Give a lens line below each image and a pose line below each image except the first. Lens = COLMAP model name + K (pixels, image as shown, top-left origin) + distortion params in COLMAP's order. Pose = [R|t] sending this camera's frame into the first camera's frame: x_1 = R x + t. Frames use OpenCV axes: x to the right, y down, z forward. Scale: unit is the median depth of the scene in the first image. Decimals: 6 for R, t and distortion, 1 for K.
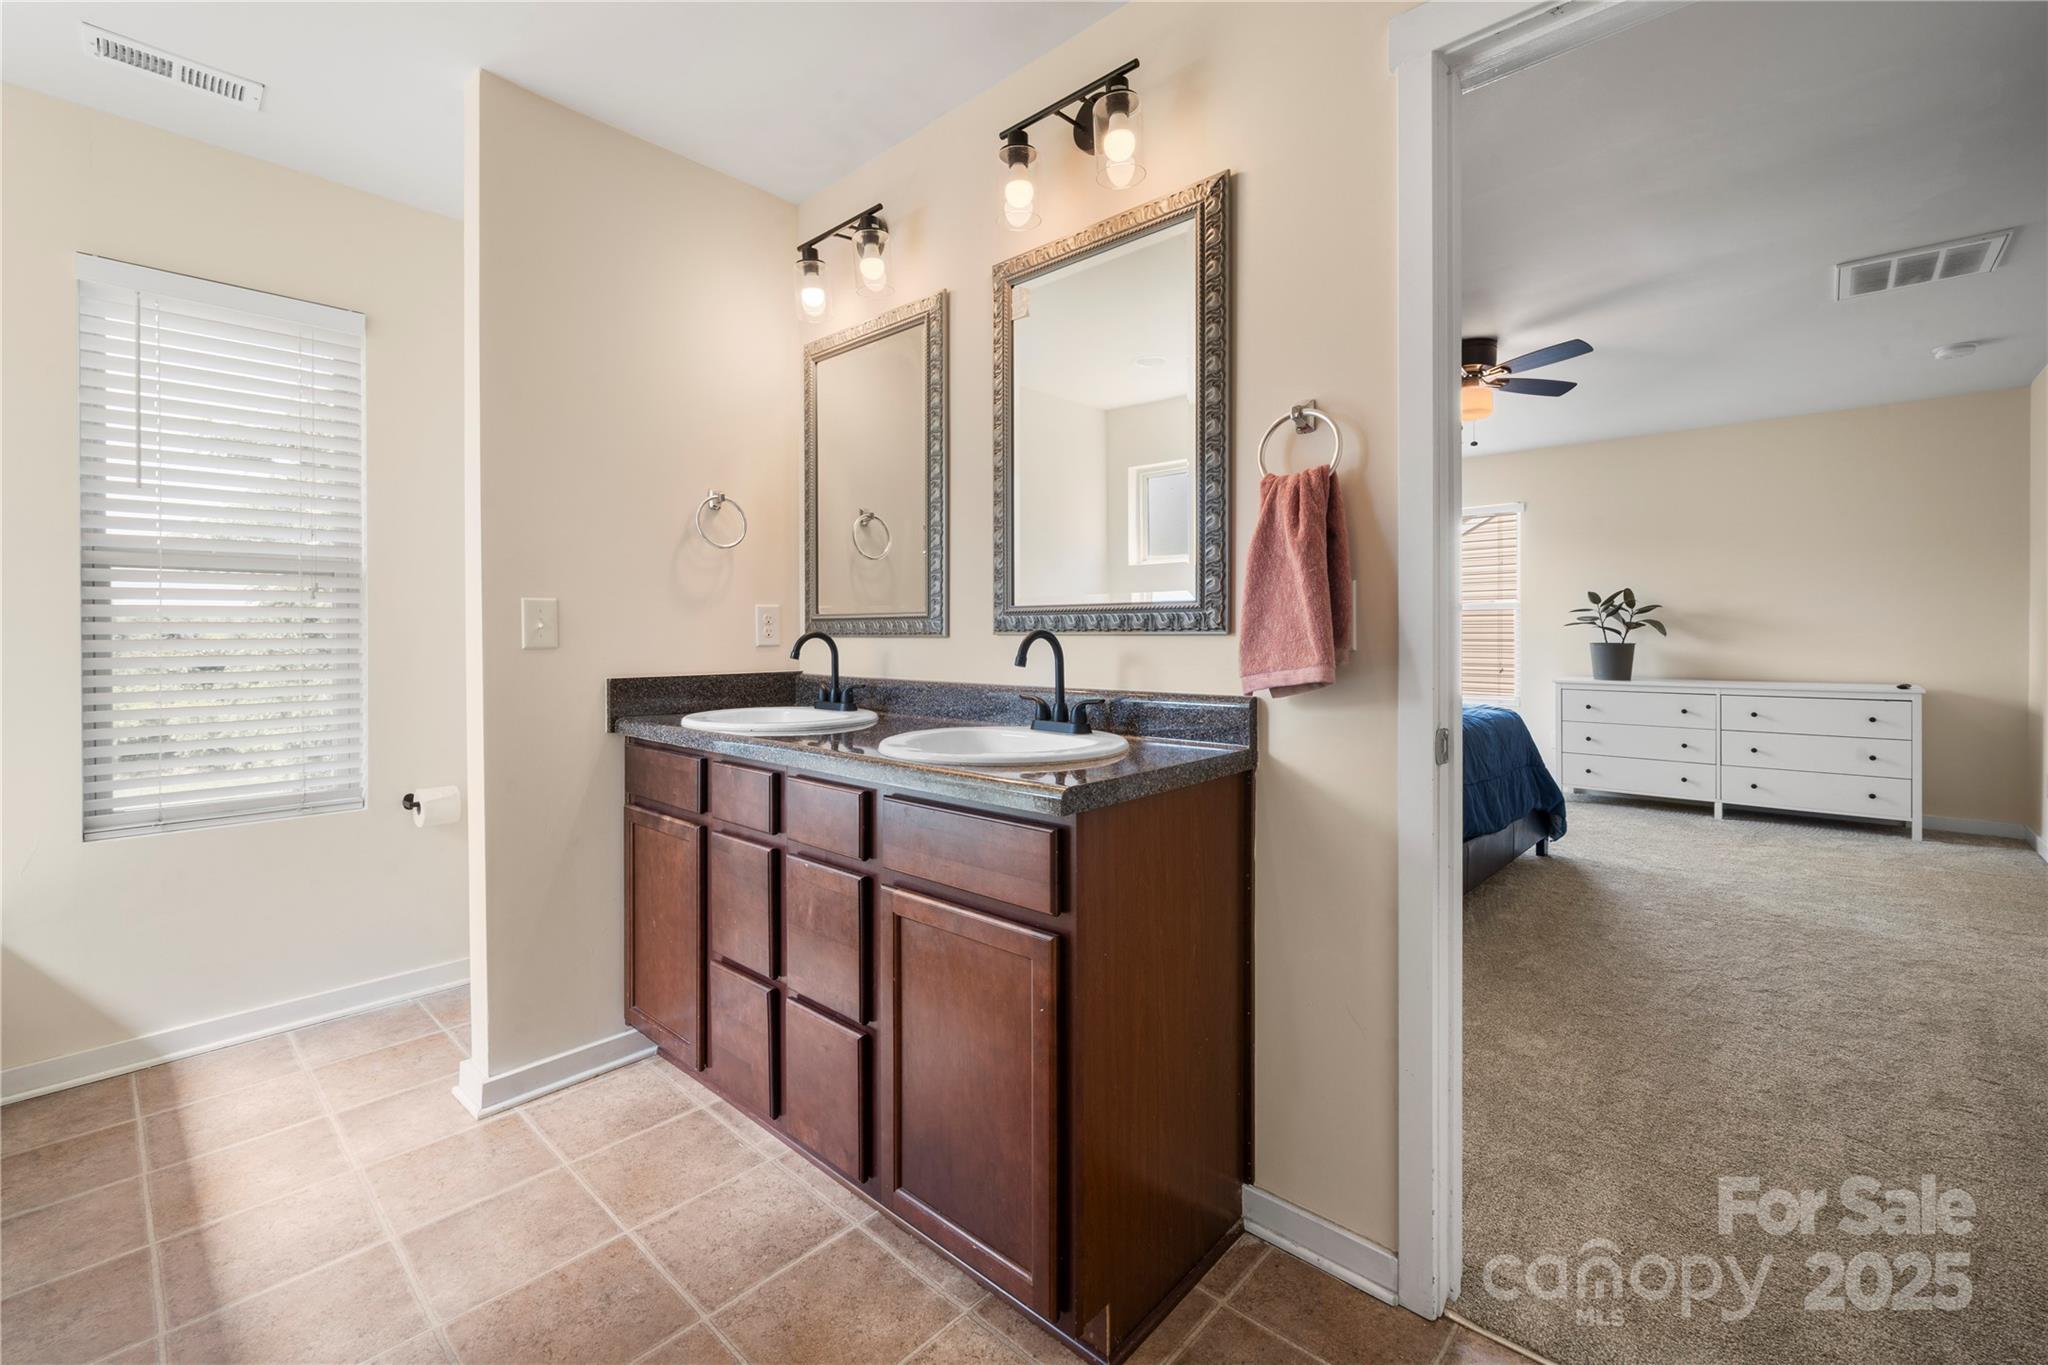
lens RADIAL K [[861.5, 0, 1022.8], [0, 861.5, 646.0], [0, 0, 1]] dist [-0.001234, -0.000469]
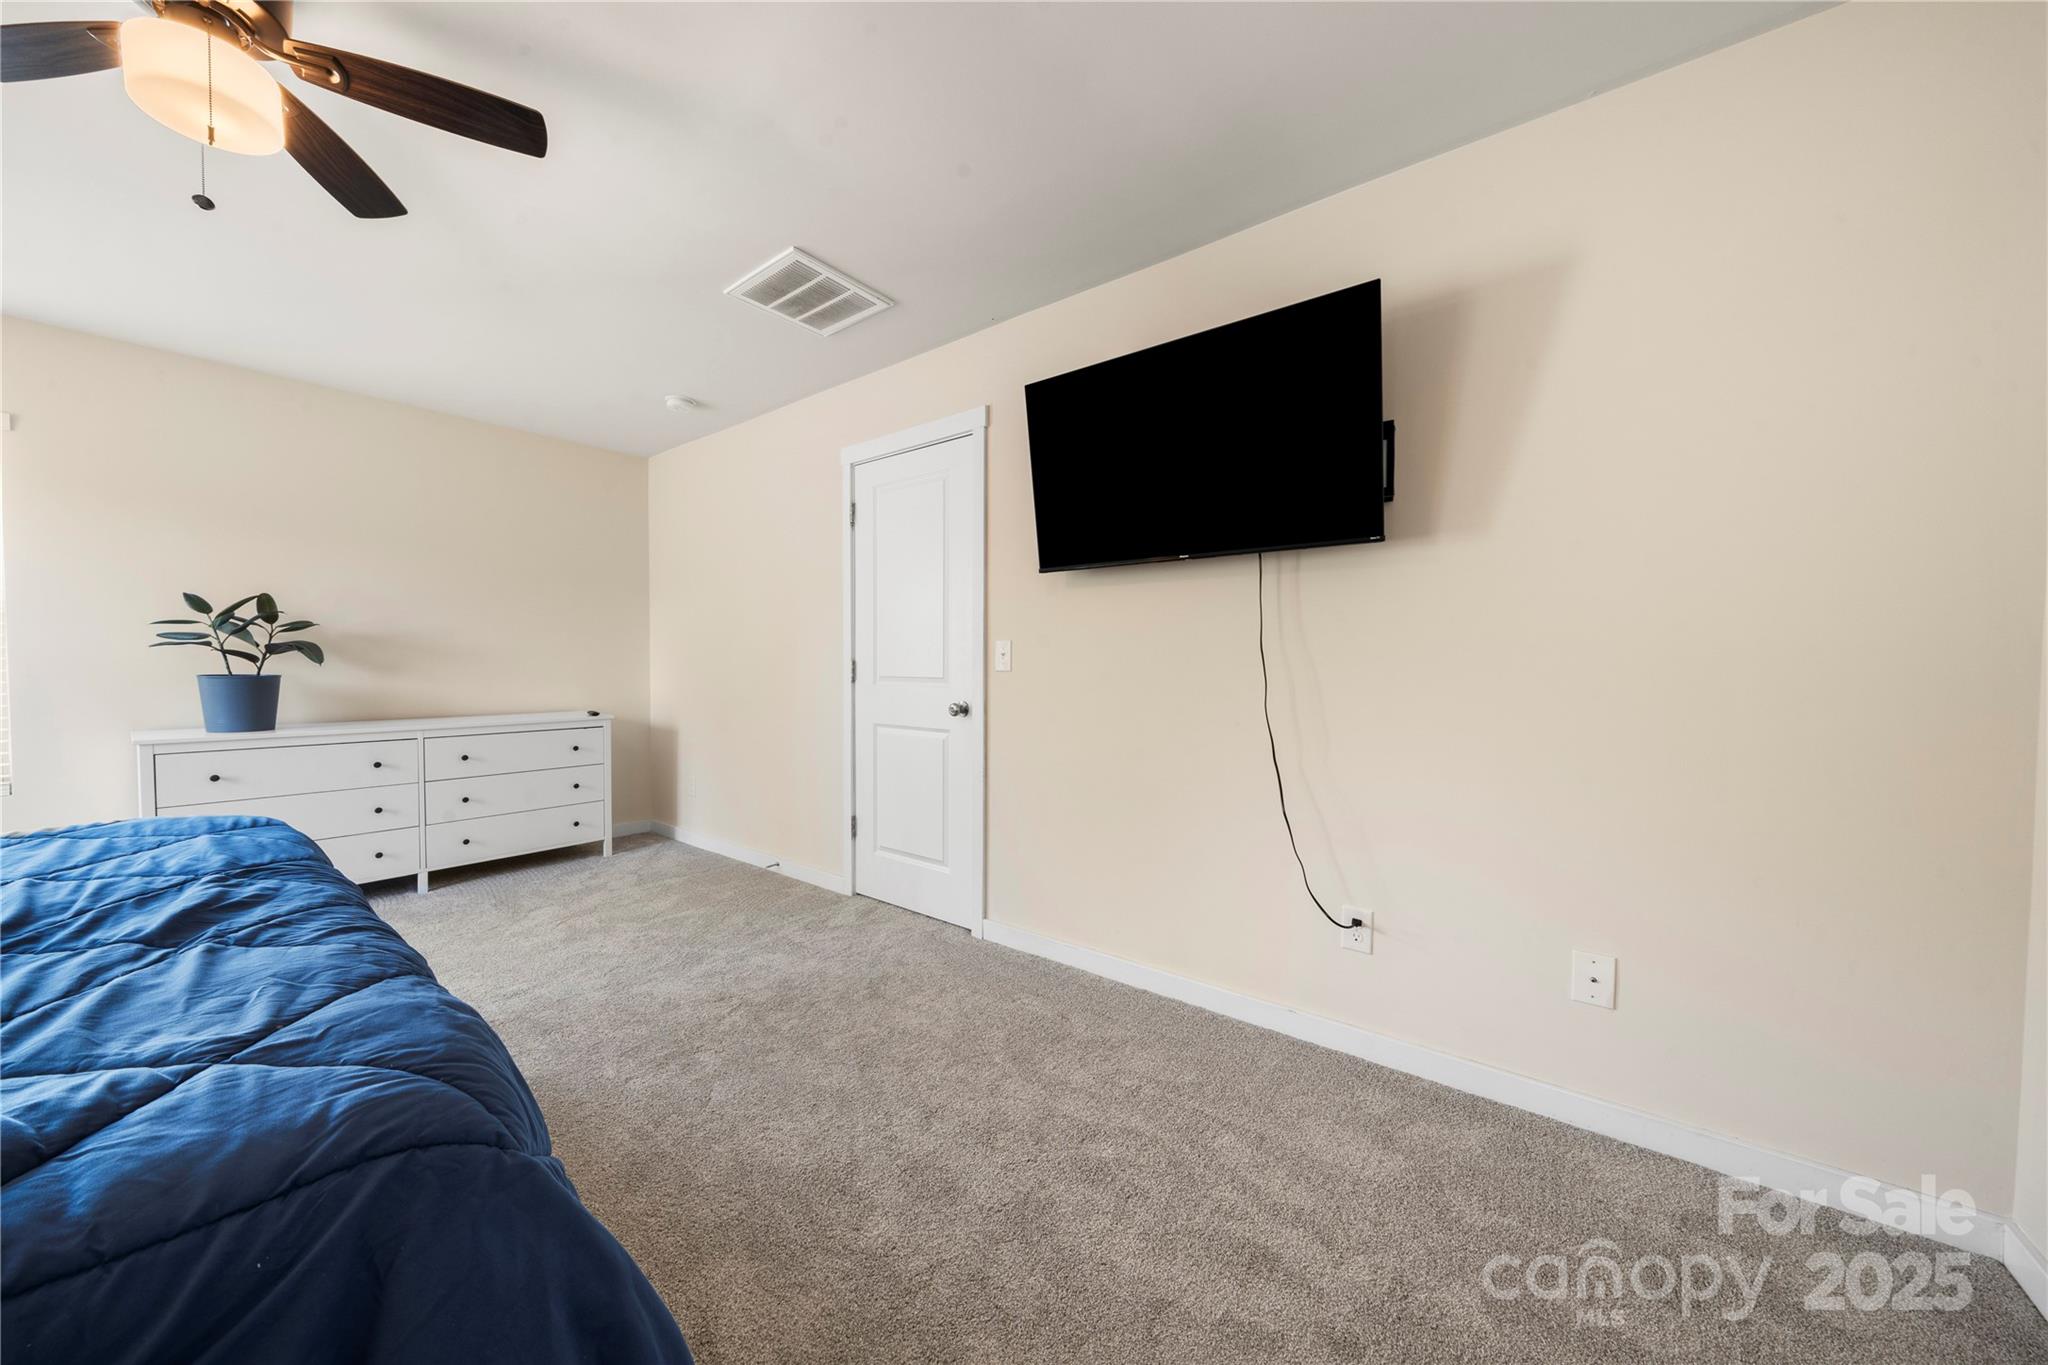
lens RADIAL K [[698.4, 0, 1018.6], [0, 698.4, 681.5], [0, 0, 1]] dist [-0.001481, -0.000279]
pose [[-0.077417, -0.020095, 0.996796, 0.132662], [0.010125, 0.999729, 0.020941, -0.004347], [-0.996947, 0.011713, -0.077193, 0.544361]]
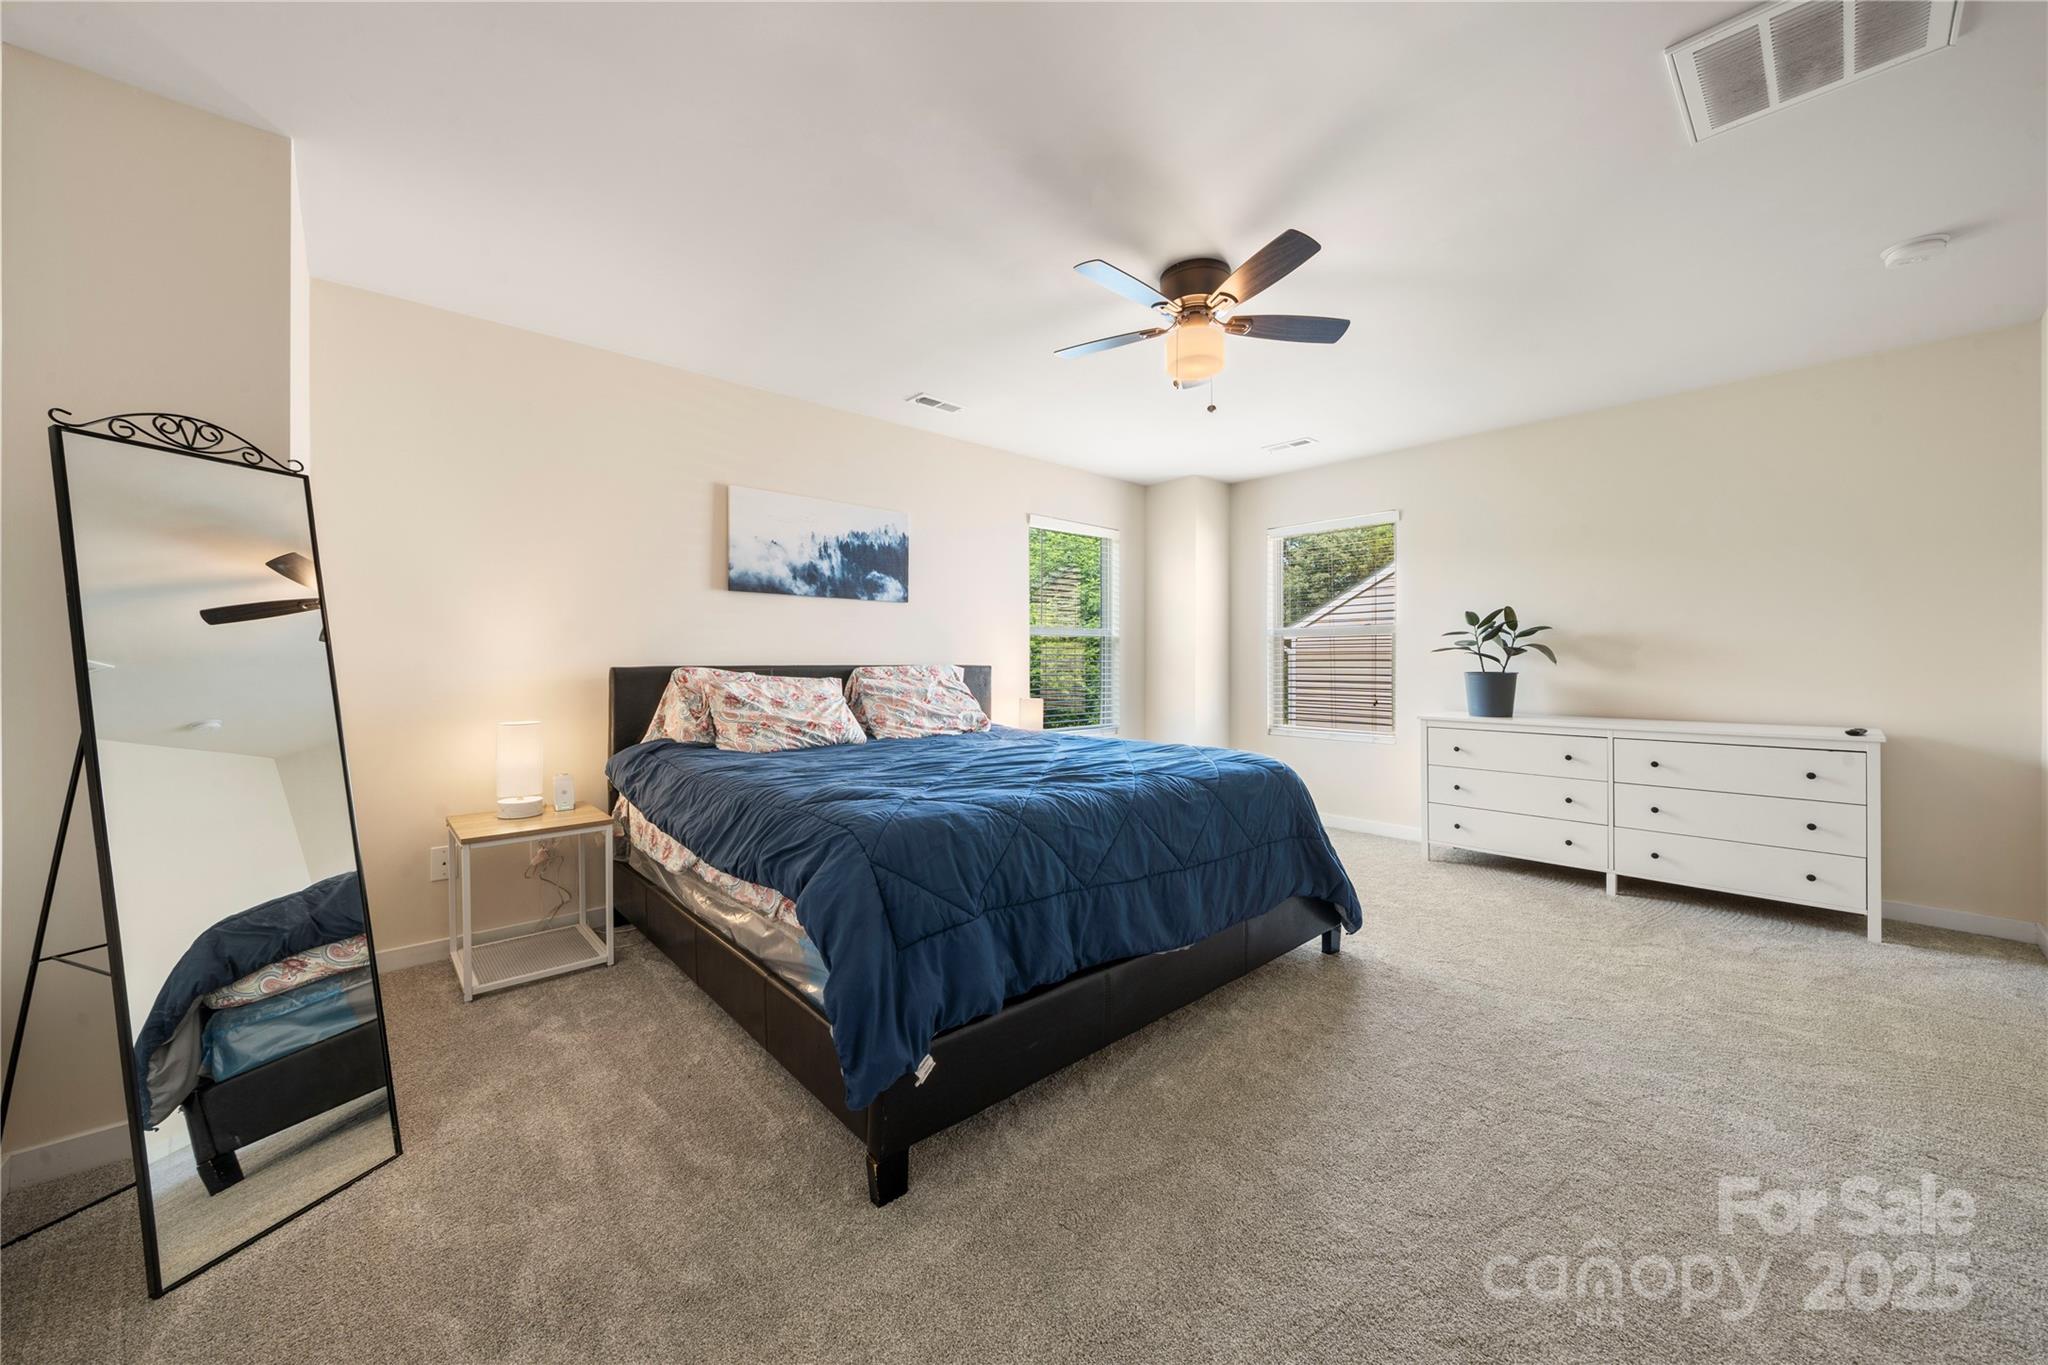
lens RADIAL K [[746.3, 0, 1027.1], [0, 746.3, 666.7], [0, 0, 1]] dist [0.000150, 0.000052]
pose [[0.996656, 0.001502, -0.081694, 0.358320], [-0.001916, 0.999986, -0.004980, -0.005174], [0.081685, 0.005120, 0.996645, 0.293319]]
